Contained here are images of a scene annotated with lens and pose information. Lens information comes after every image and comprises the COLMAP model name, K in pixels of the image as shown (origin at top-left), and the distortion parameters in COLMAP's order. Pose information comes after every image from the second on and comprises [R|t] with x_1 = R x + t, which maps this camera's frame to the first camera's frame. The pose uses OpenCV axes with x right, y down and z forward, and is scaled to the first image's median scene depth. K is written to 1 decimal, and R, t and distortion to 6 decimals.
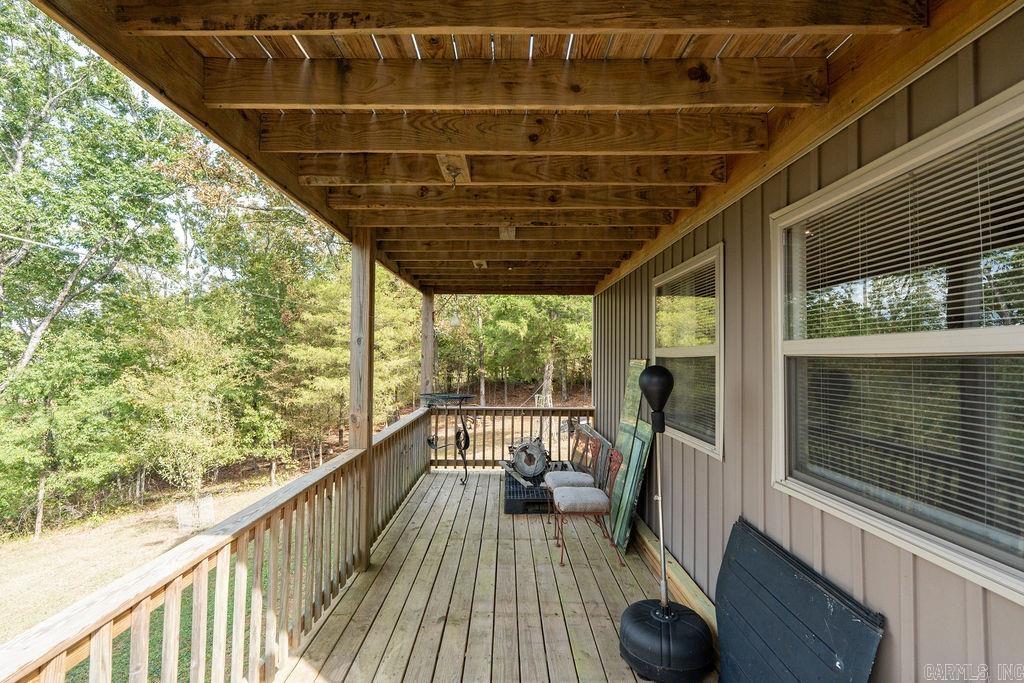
lens RADIAL K [[451.9, 0, 517.1], [0, 451.9, 343.7], [0, 0, 1]] dist [0.001943, 0.000413]
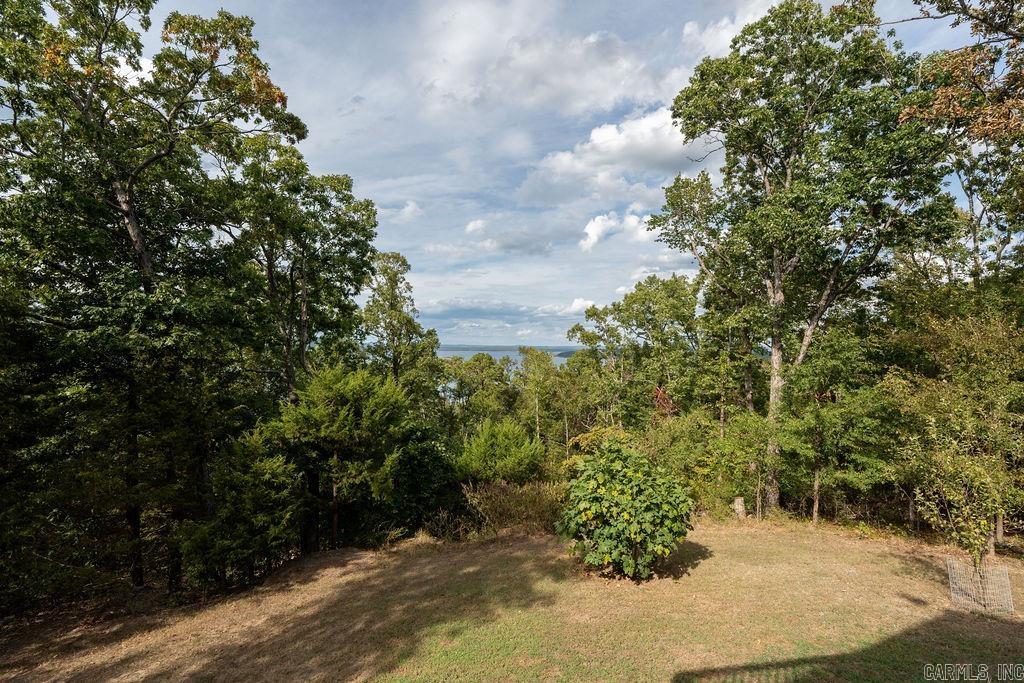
lens RADIAL K [[451.9, 0, 517.1], [0, 451.9, 343.7], [0, 0, 1]] dist [0.001943, 0.000413]
pose [[0.125181, -0.018605, -0.991960, -0.084266], [0.025109, 0.999563, -0.015579, 0.002976], [0.991816, -0.022957, 0.125593, 0.175666]]
